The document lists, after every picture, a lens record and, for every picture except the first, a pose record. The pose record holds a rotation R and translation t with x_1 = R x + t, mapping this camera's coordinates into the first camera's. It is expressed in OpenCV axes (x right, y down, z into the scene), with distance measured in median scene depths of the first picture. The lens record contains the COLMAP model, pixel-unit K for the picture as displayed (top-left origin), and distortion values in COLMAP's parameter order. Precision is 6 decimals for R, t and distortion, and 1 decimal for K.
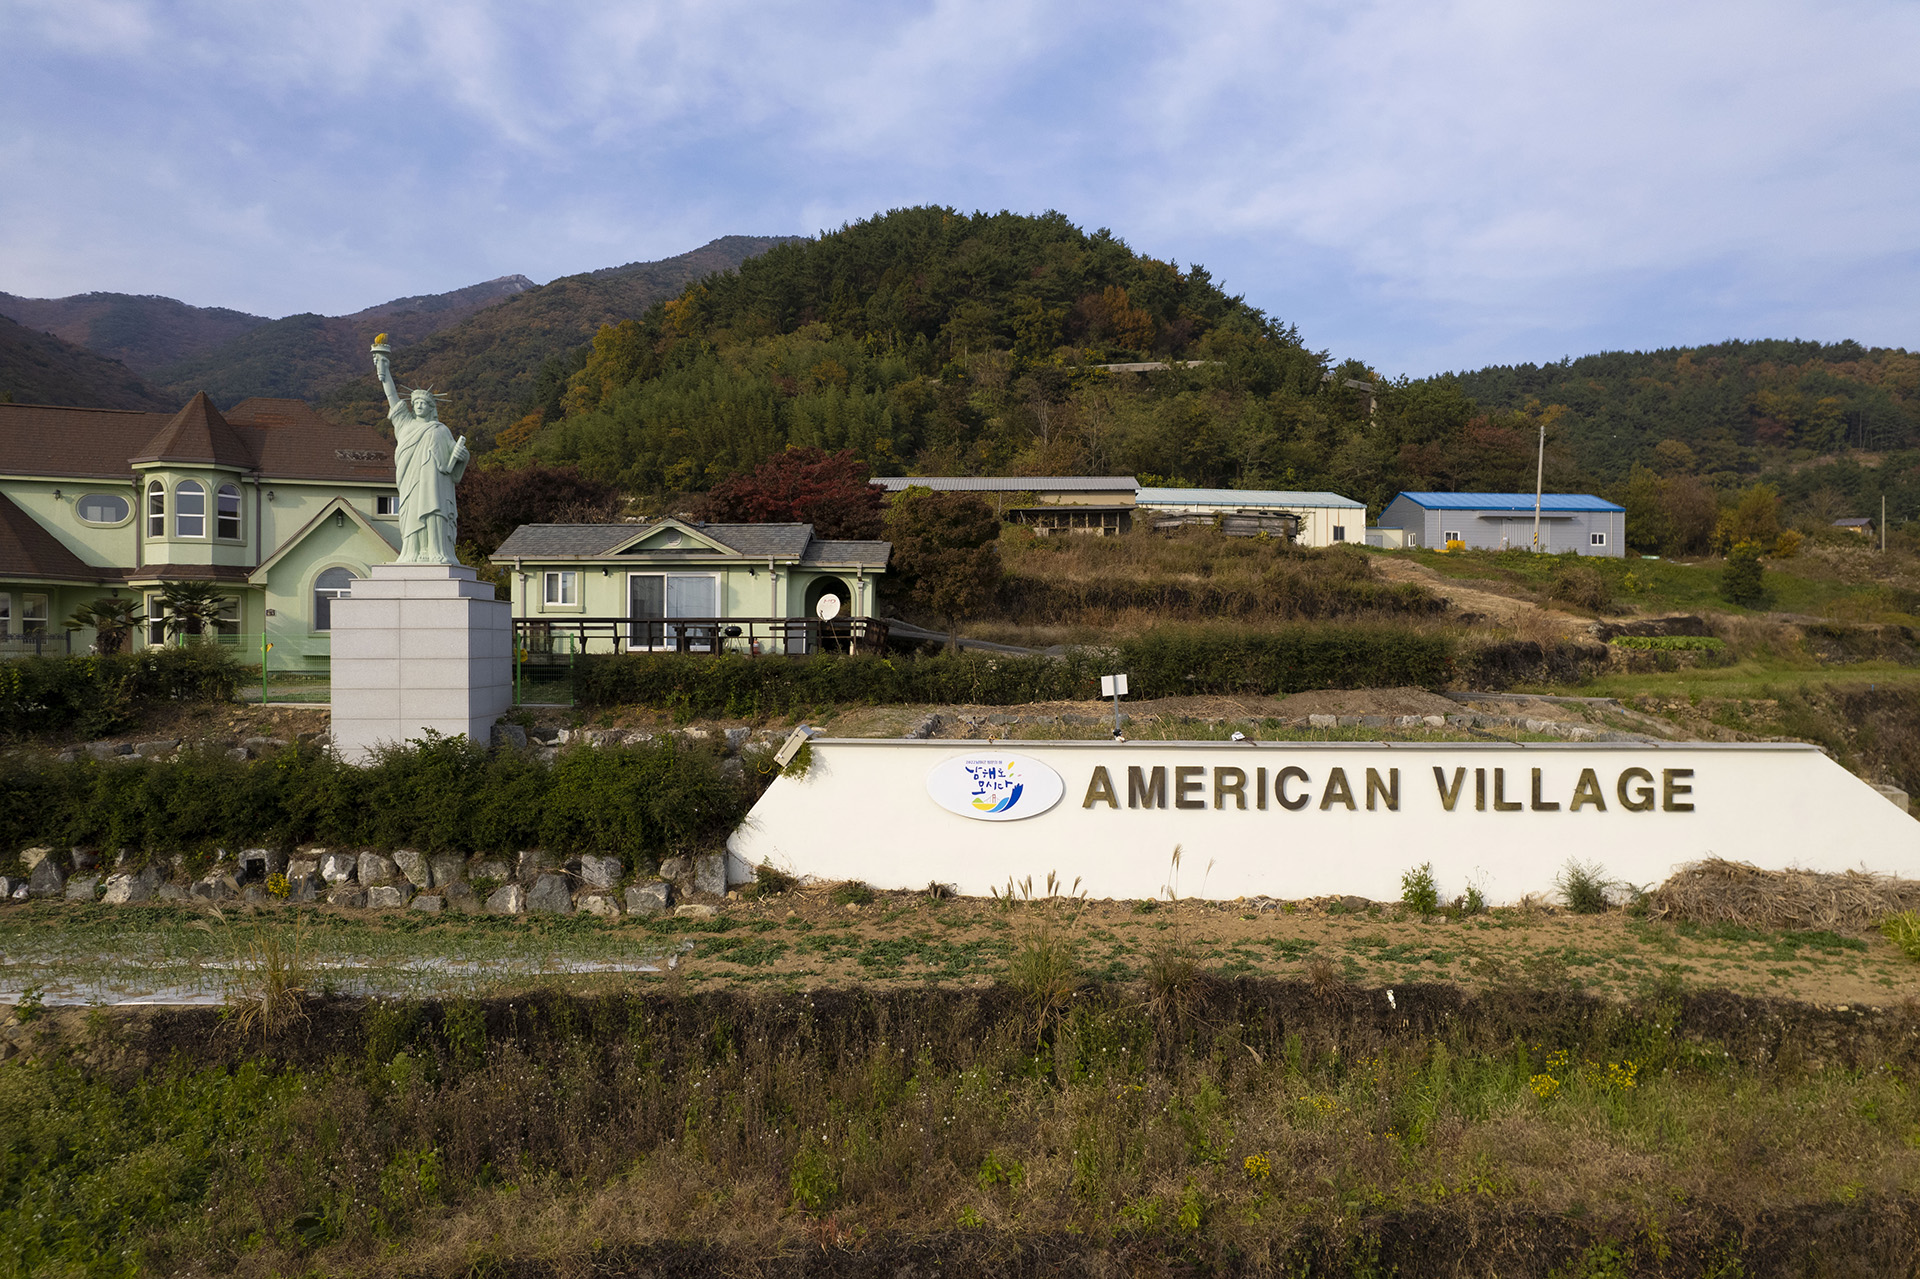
lens RADIAL K [[1229.5, 0, 947.1], [0, 1229.5, 649.3], [0, 0, 1]] dist [-0.075839, 0.065883]
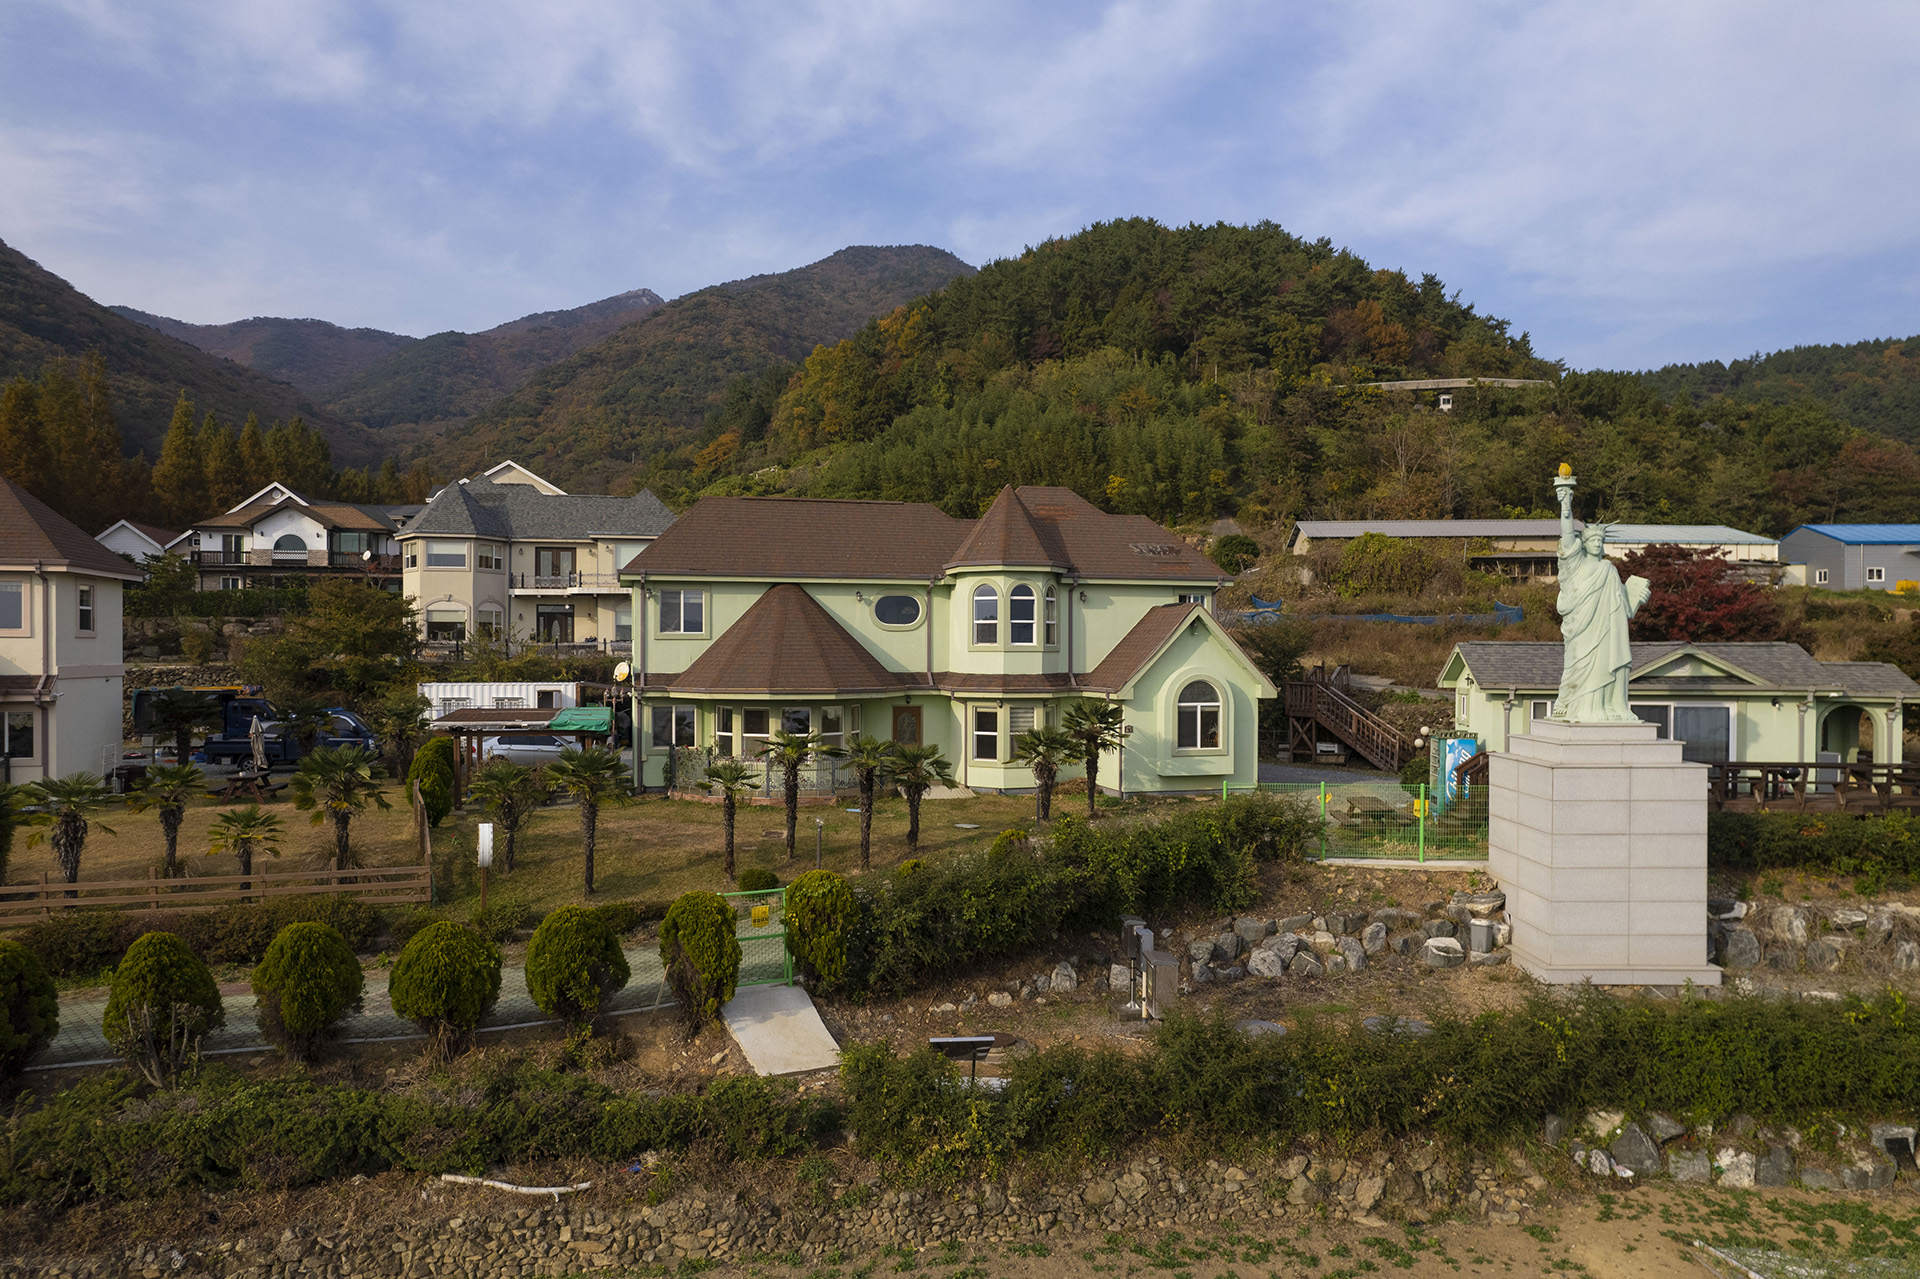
lens RADIAL K [[1229.5, 0, 947.1], [0, 1229.5, 649.3], [0, 0, 1]] dist [-0.075839, 0.065883]
pose [[0.996285, -0.000276, -0.086122, -0.110142], [-0.000021, 0.999994, -0.003450, -0.015758], [0.086122, 0.003439, 0.996279, 0.009060]]
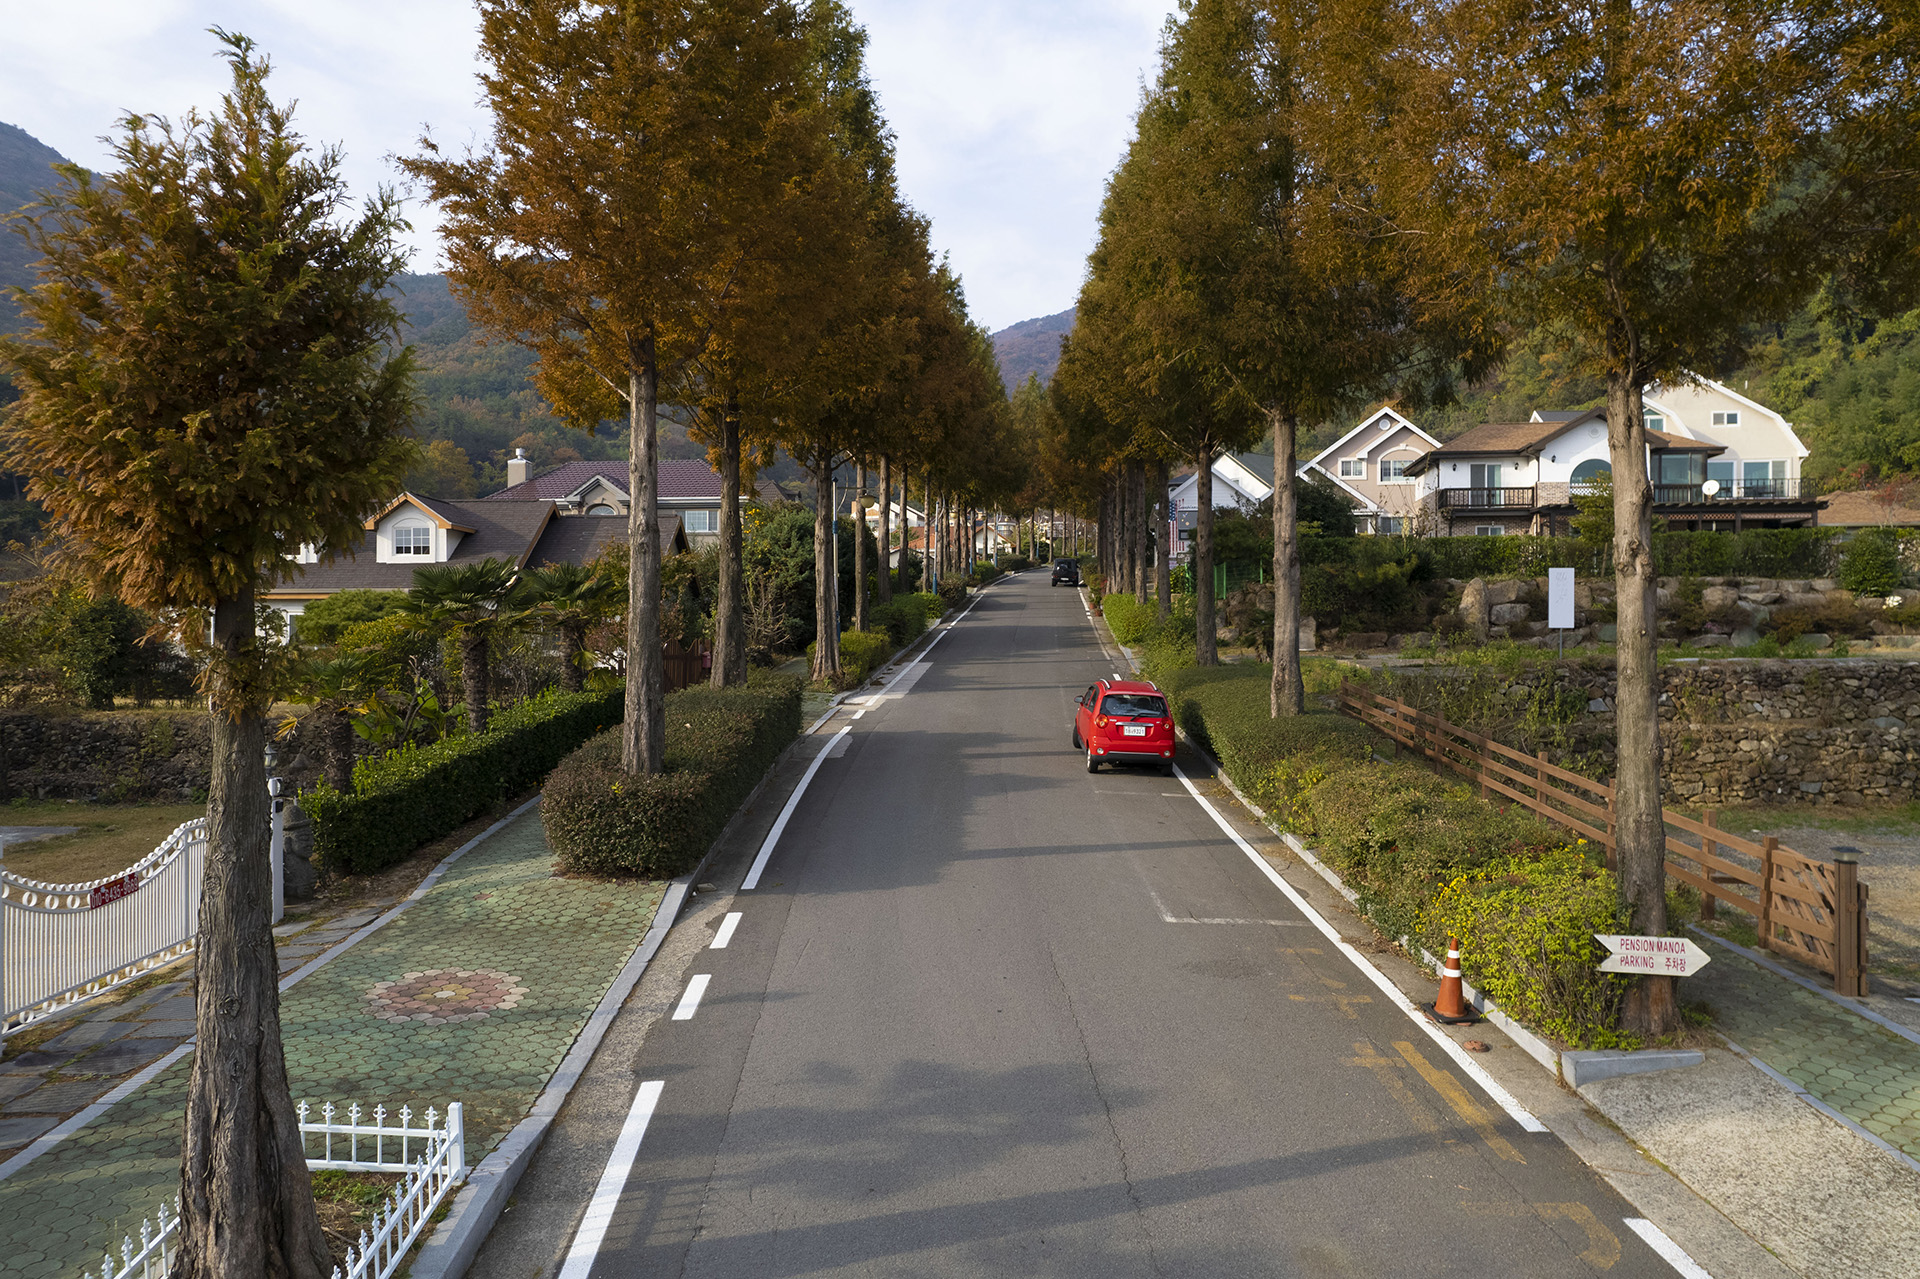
lens RADIAL K [[1229.5, 0, 947.1], [0, 1229.5, 649.3], [0, 0, 1]] dist [-0.075839, 0.065883]
pose [[0.898743, -0.000527, -0.438476, -0.368894], [-0.000461, 0.999998, -0.002146, -0.012966], [0.438476, 0.002130, 0.898740, 0.088625]]
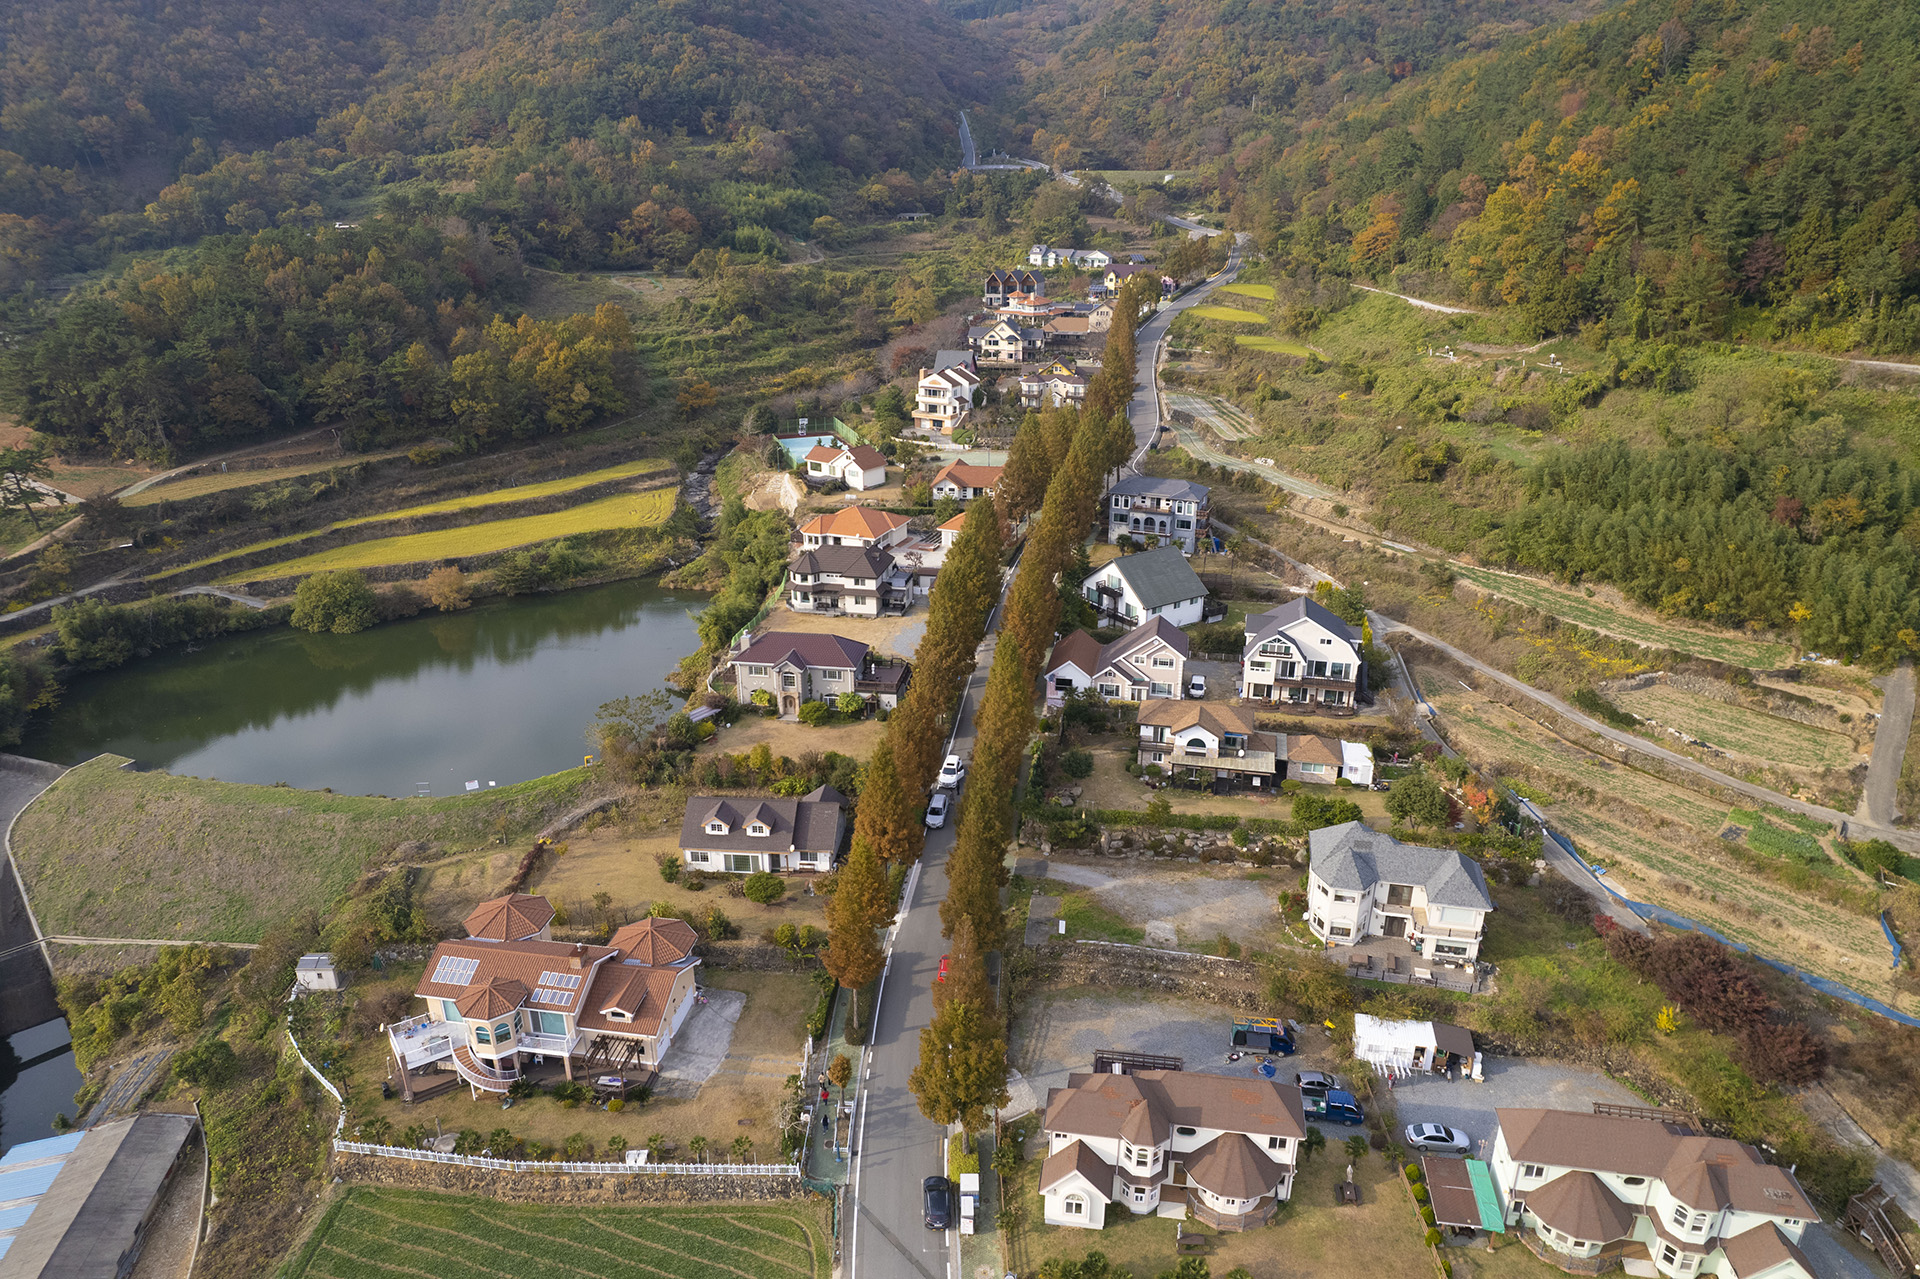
lens RADIAL K [[1229.5, 0, 947.1], [0, 1229.5, 649.3], [0, 0, 1]] dist [-0.075839, 0.065883]
pose [[0.864245, 0.178052, -0.470507, -0.174388], [0.004872, 0.932265, 0.361743, -0.335217], [0.503047, -0.314927, 0.804839, -0.193392]]
